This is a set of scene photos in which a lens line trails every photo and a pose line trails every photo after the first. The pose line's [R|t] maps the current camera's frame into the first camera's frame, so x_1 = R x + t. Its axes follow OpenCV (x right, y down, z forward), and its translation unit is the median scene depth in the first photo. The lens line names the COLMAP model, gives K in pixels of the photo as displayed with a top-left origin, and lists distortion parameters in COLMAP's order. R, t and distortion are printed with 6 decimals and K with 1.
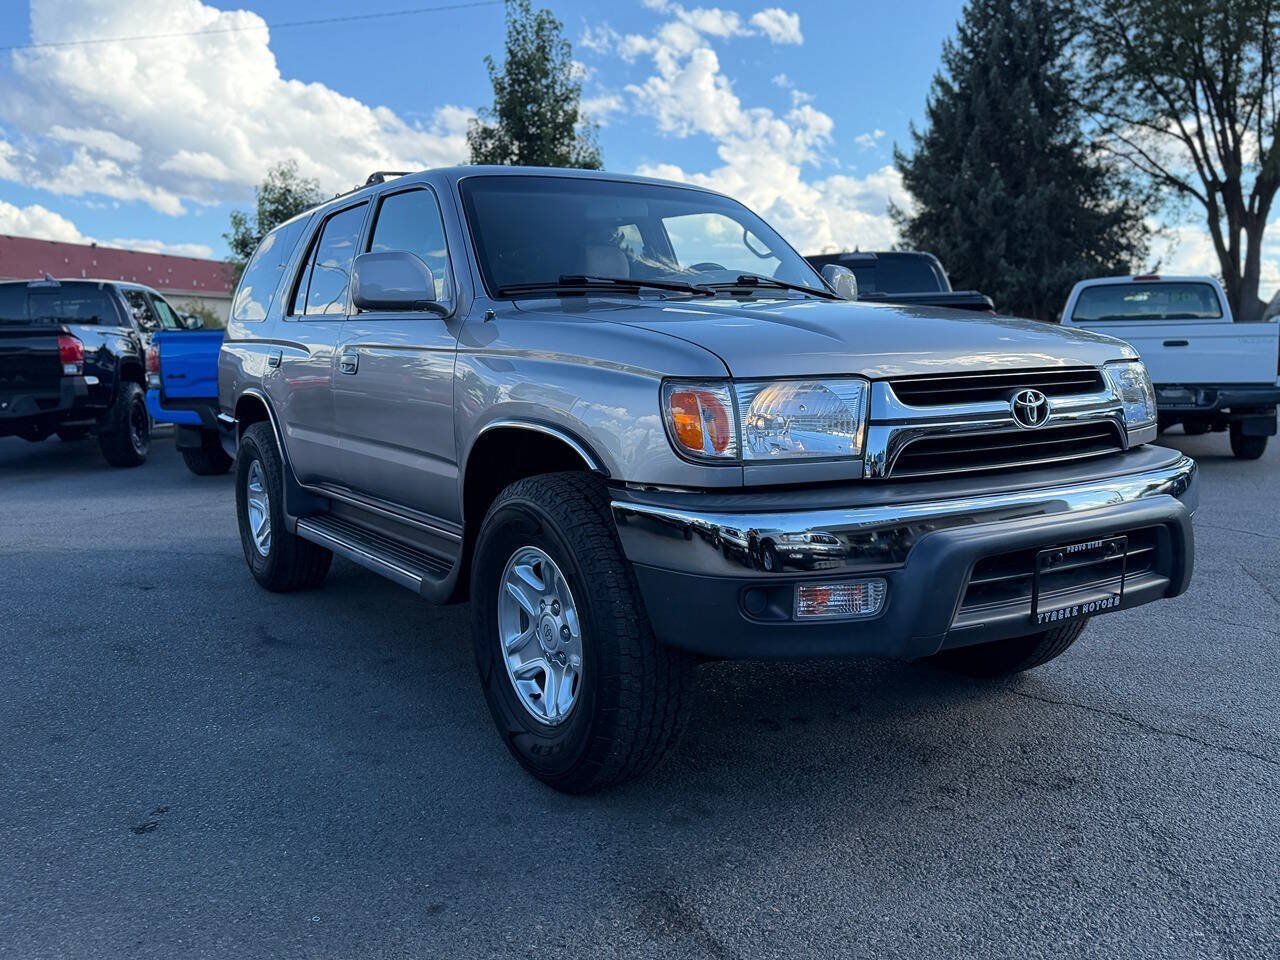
lens RADIAL K [[1041.0, 0, 640.0], [0, 1041.0, 480.0], [0, 0, 1]] dist [0.119188, -0.192680]
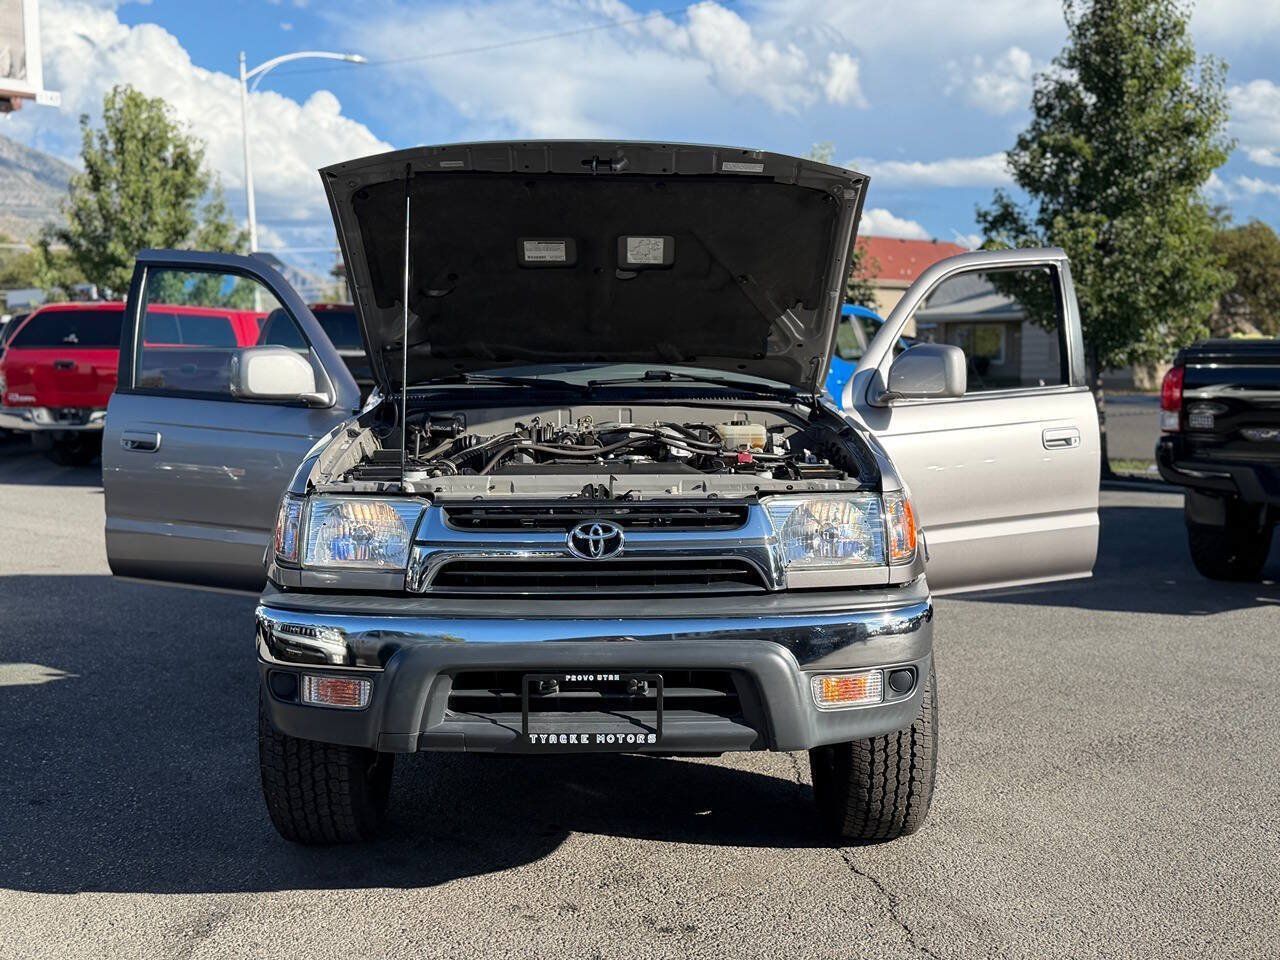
lens RADIAL K [[1461.5, 0, 644.2], [0, 1461.5, 480.4], [0, 0, 1]] dist [0.197860, -0.438942]
pose [[0.843512, 0.060807, -0.533658, 1.115328], [-0.079858, 0.996726, -0.012654, -0.106294], [0.531141, 0.053291, 0.845606, -0.191037]]
